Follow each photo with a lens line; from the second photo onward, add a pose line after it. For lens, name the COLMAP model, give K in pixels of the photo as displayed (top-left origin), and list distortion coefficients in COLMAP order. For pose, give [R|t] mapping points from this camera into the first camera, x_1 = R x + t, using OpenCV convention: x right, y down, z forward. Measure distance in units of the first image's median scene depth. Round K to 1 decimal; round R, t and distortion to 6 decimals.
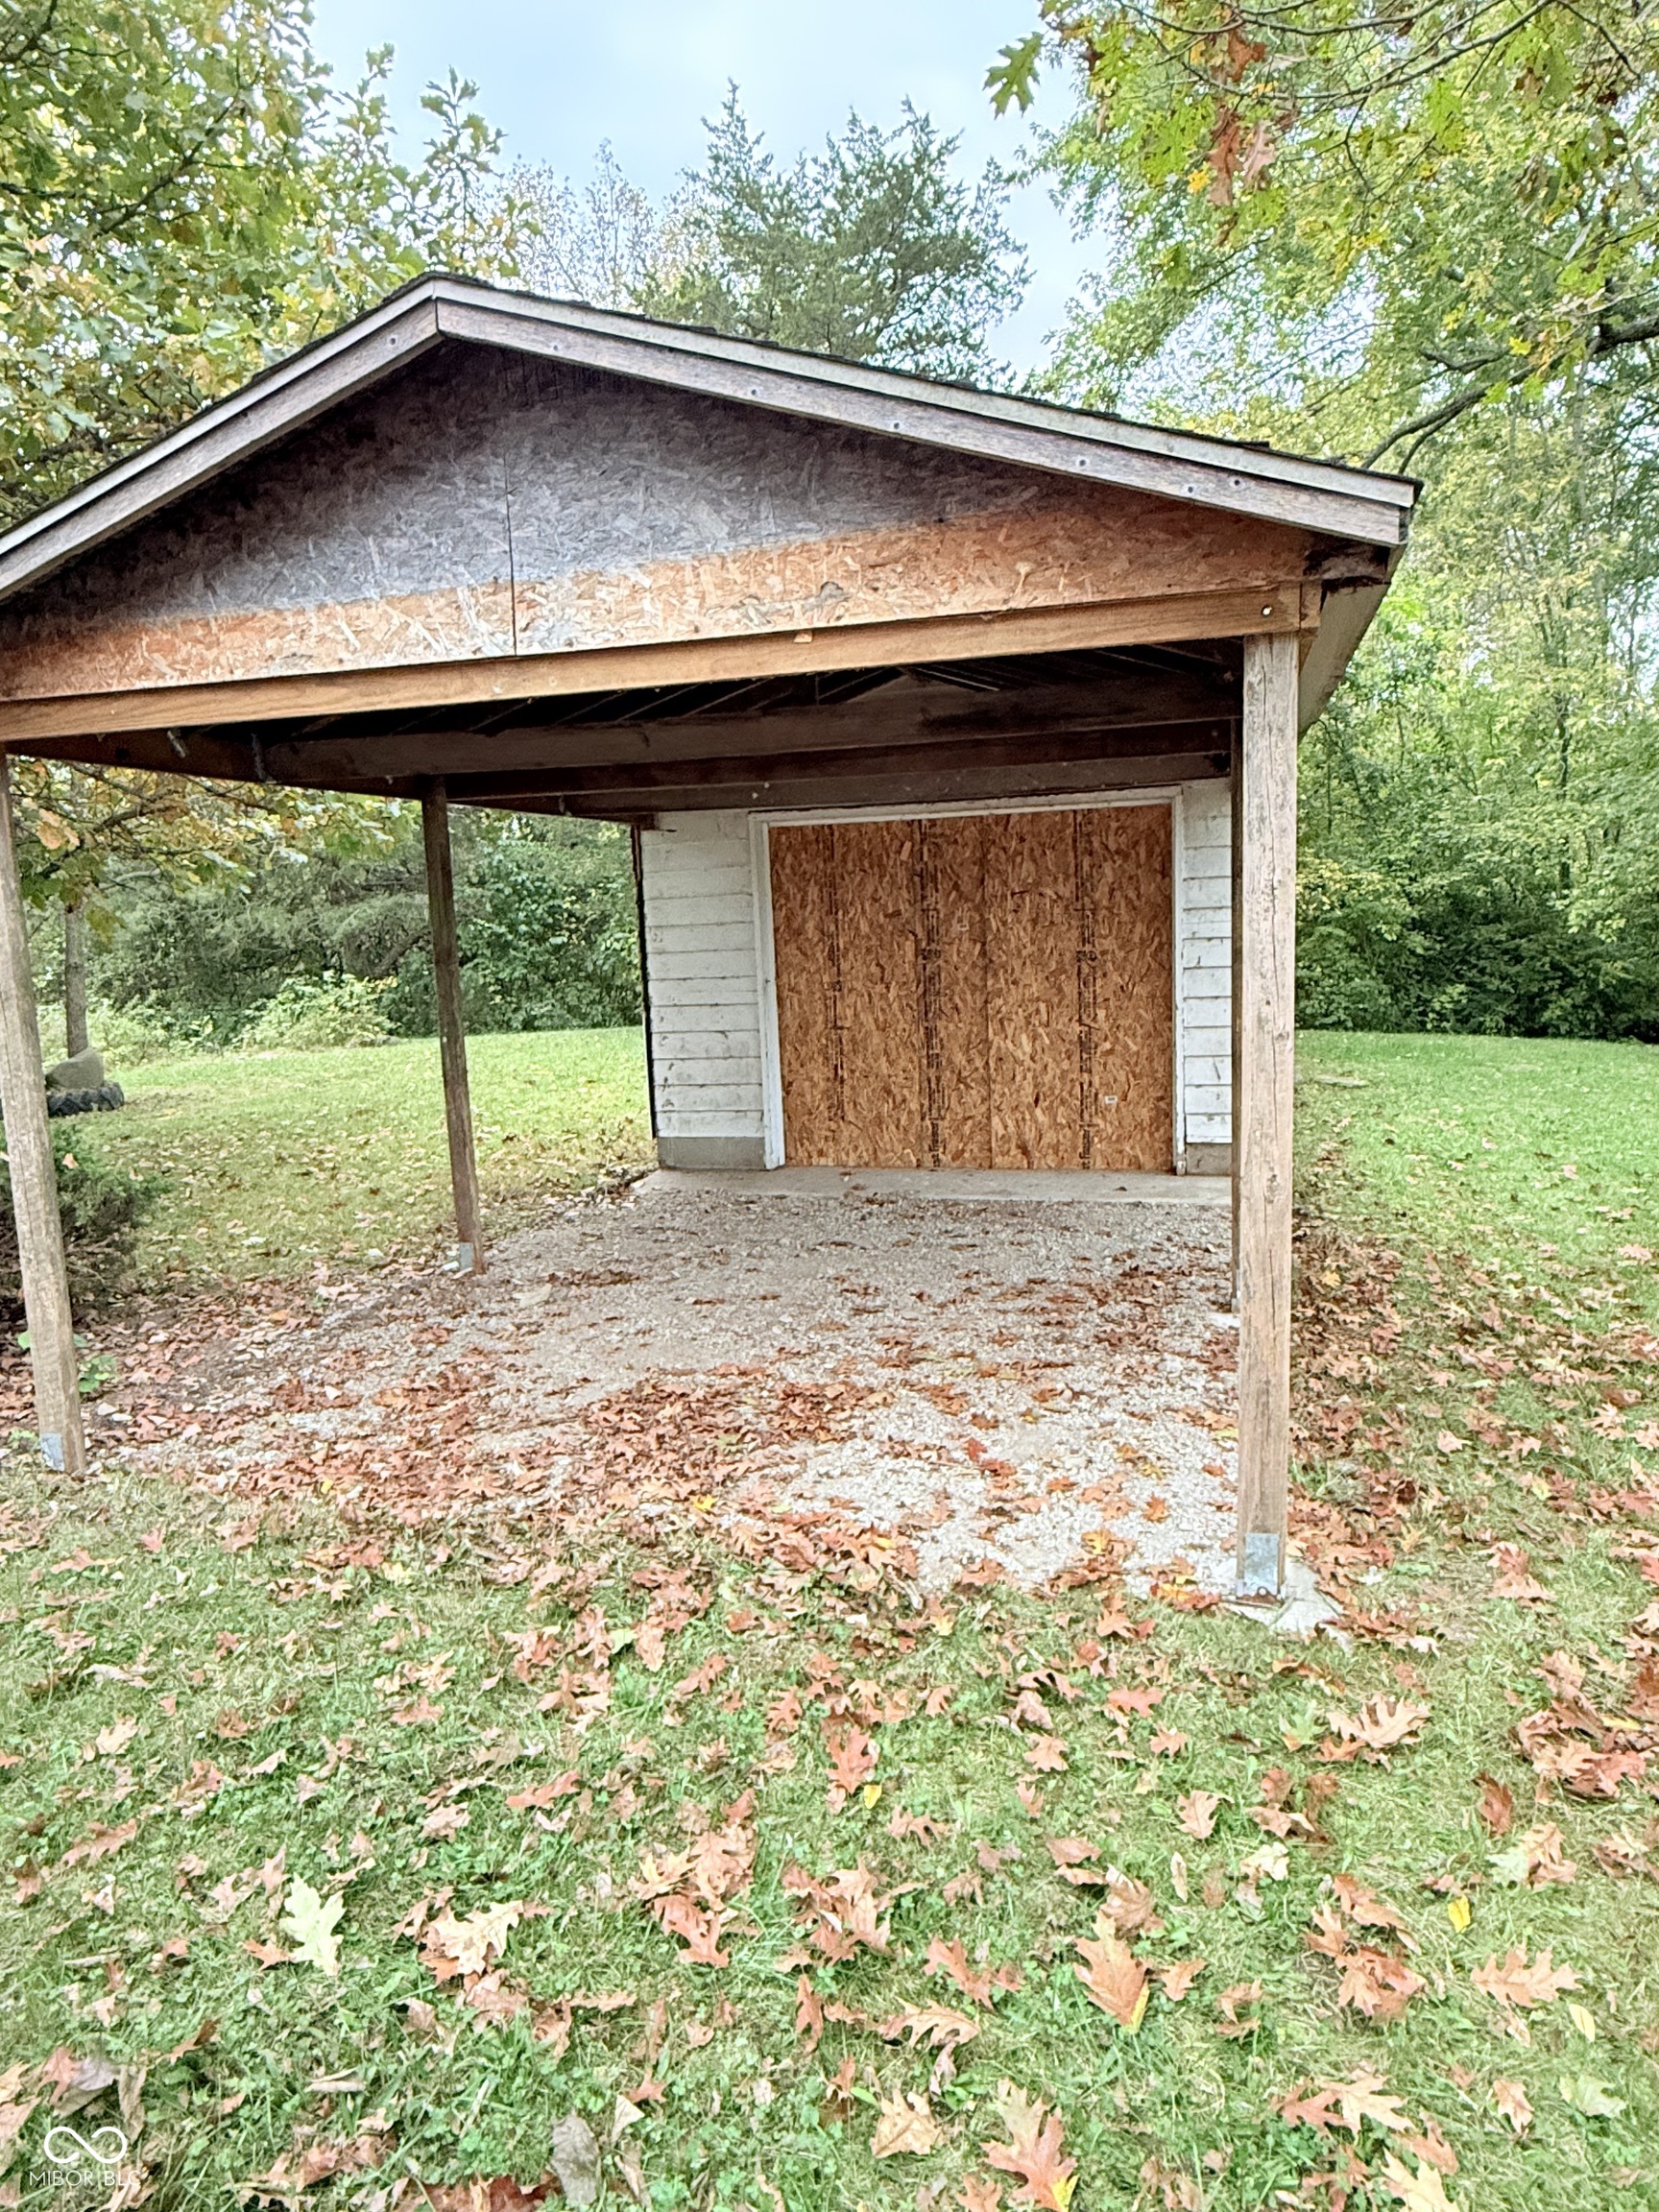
lens RADIAL K [[1385.1, 0, 843.5], [0, 1385.1, 1111.5], [0, 0, 1]] dist [-0.001329, 0.002752]
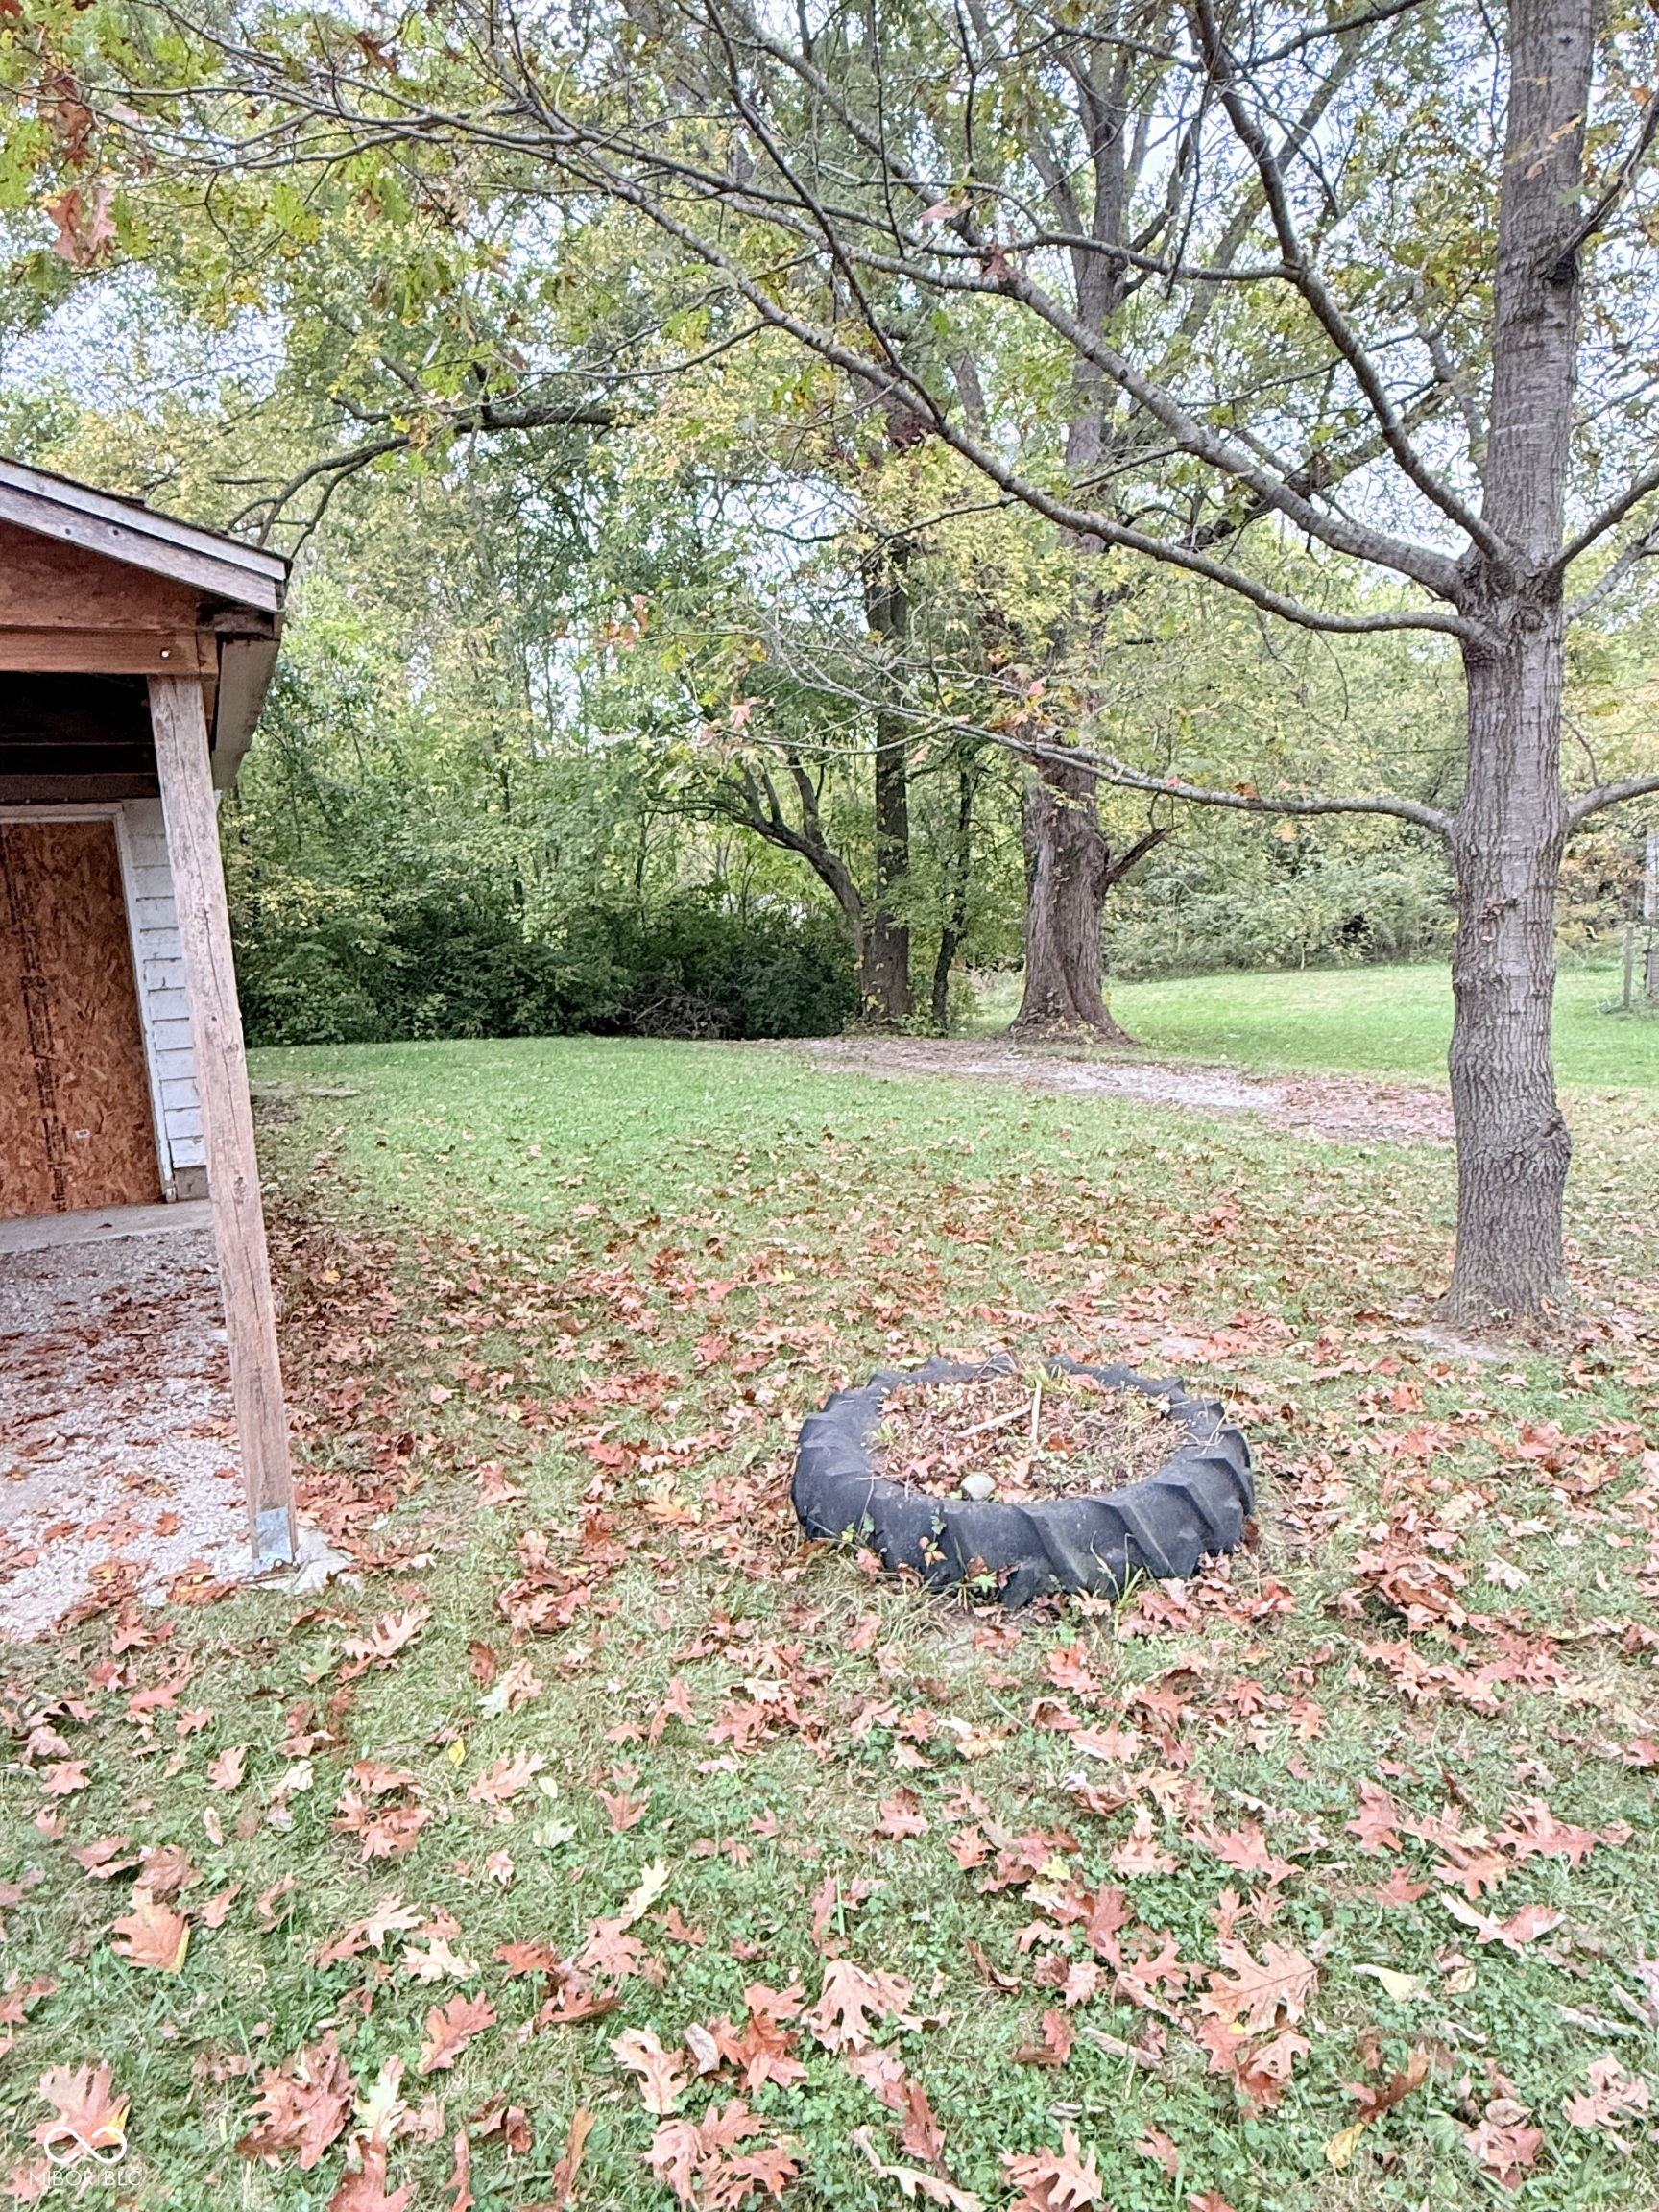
lens RADIAL K [[1385.1, 0, 843.5], [0, 1385.1, 1111.5], [0, 0, 1]] dist [-0.001329, 0.002752]
pose [[0.768491, -0.103006, 0.631515, -0.002754], [0.109697, 0.993554, 0.028569, 0.011866], [-0.630387, 0.047320, 0.774837, -0.100683]]
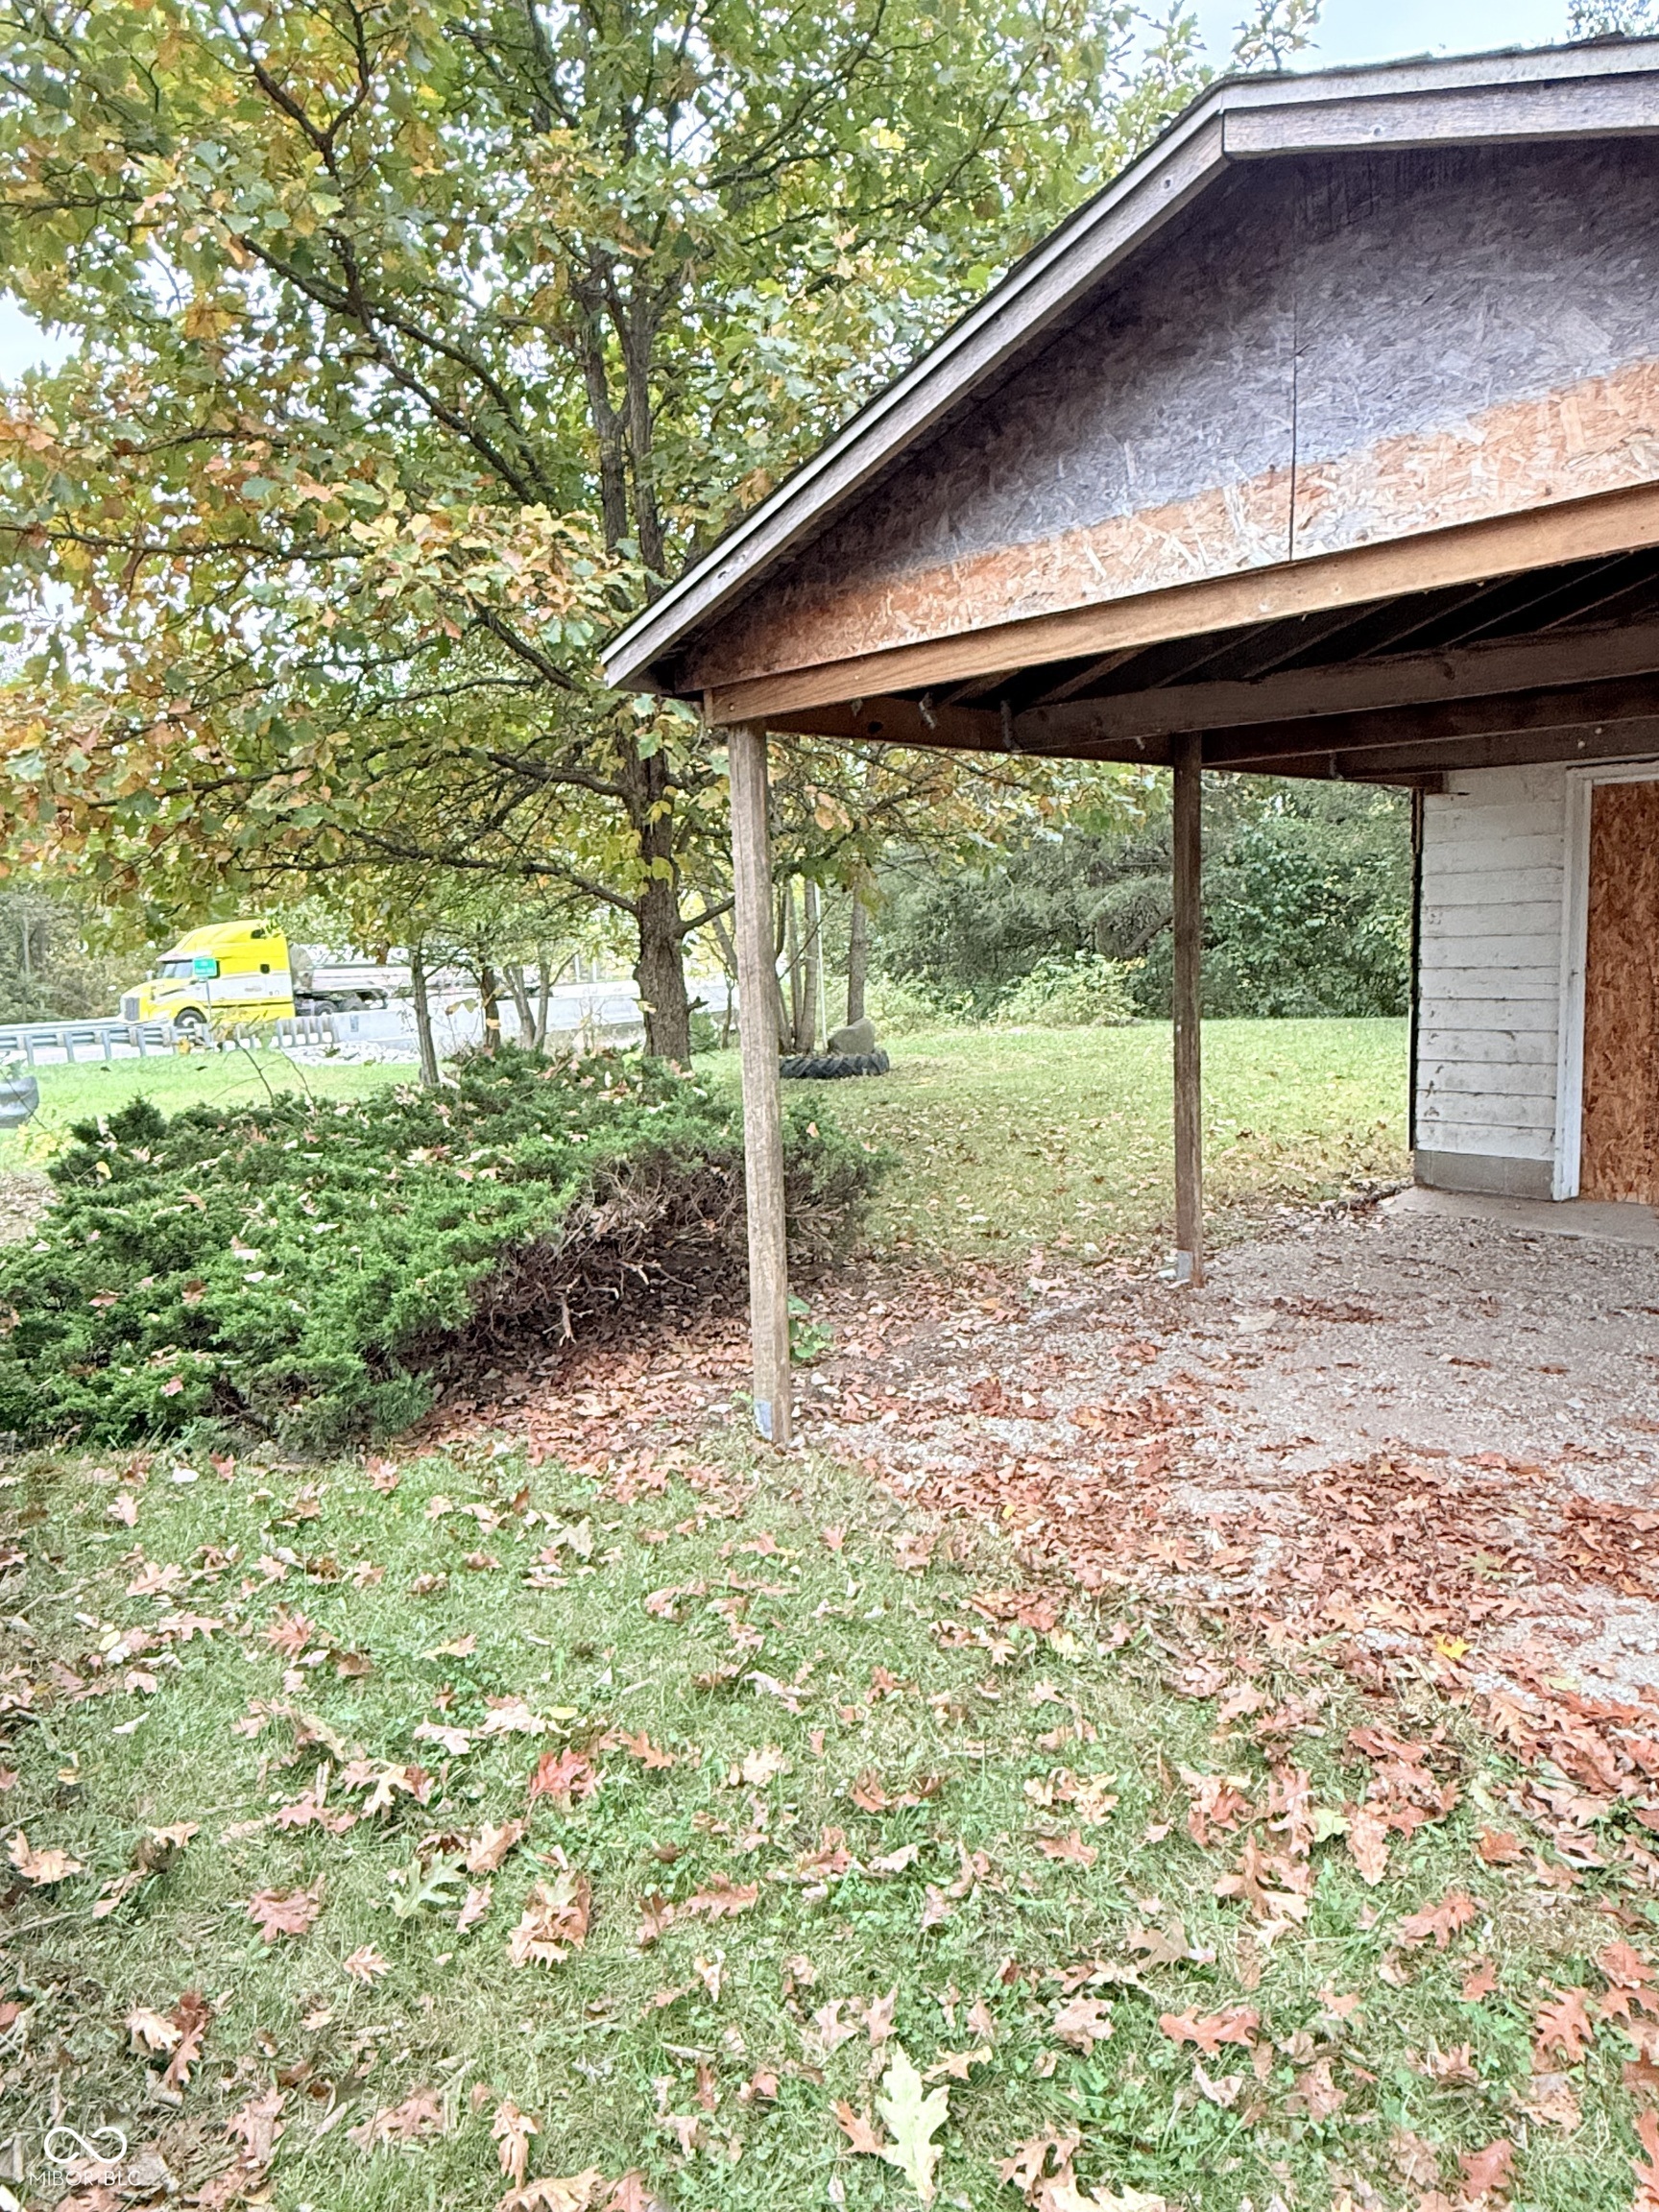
lens RADIAL K [[1385.1, 0, 843.5], [0, 1385.1, 1111.5], [0, 0, 1]] dist [-0.001329, 0.002752]
pose [[0.864263, 0.076056, -0.497257, -0.029824], [-0.069733, 0.997074, 0.031303, -0.015254], [0.498183, 0.007621, 0.867039, 0.141754]]
